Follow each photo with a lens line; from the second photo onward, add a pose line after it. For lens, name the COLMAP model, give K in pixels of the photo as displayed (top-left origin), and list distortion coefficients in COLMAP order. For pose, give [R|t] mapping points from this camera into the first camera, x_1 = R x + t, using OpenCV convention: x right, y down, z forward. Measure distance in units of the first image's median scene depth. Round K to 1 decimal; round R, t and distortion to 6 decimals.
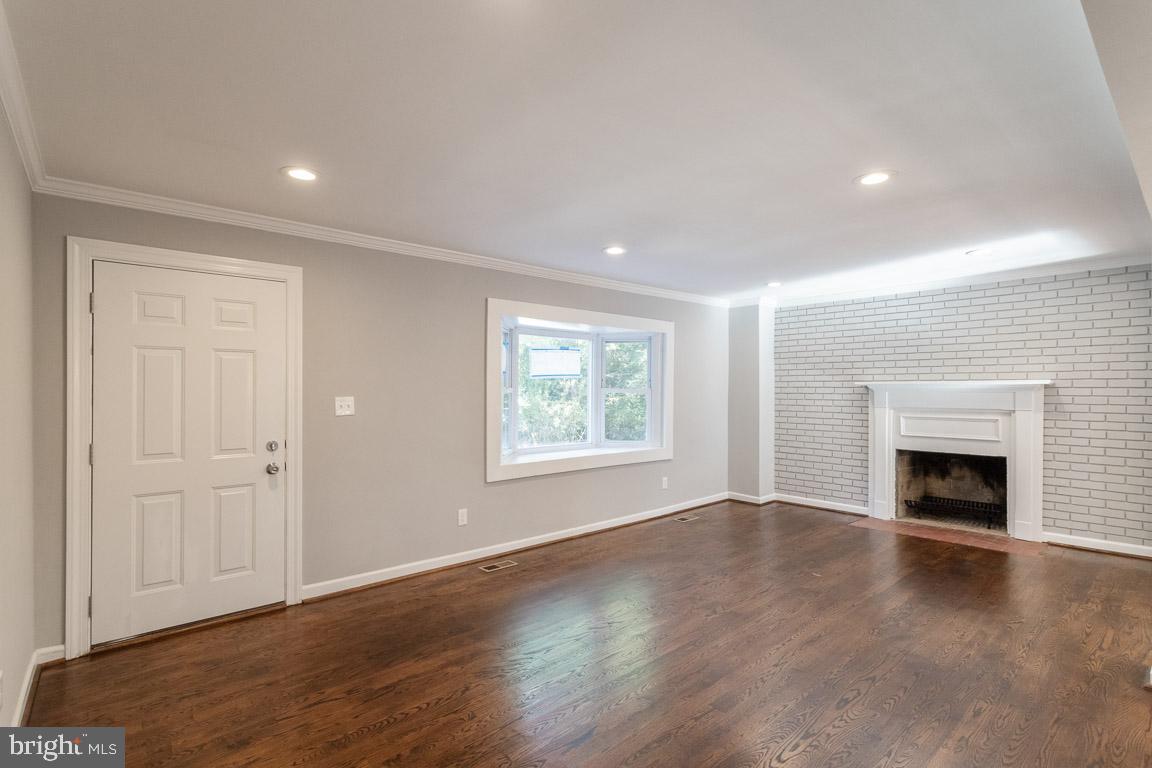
lens RADIAL K [[545.2, 0, 572.9], [0, 545.2, 385.1], [0, 0, 1]] dist [-0.000731, 0.001258]
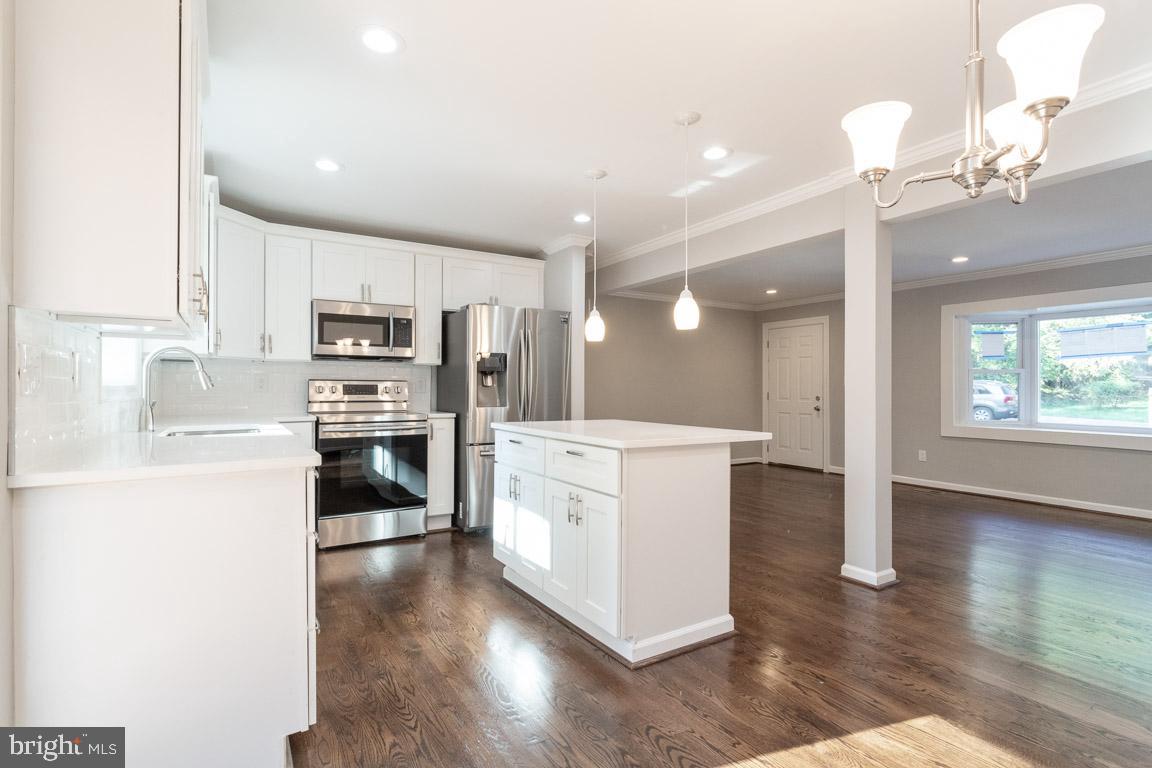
lens RADIAL K [[545.2, 0, 574.0], [0, 545.2, 384.4], [0, 0, 1]] dist [-0.000731, 0.001258]
pose [[-0.154406, -0.003753, -0.988000, 1.623858], [0.002802, 0.999987, -0.004237, 0.054841], [0.988004, -0.003422, -0.154393, 0.319400]]
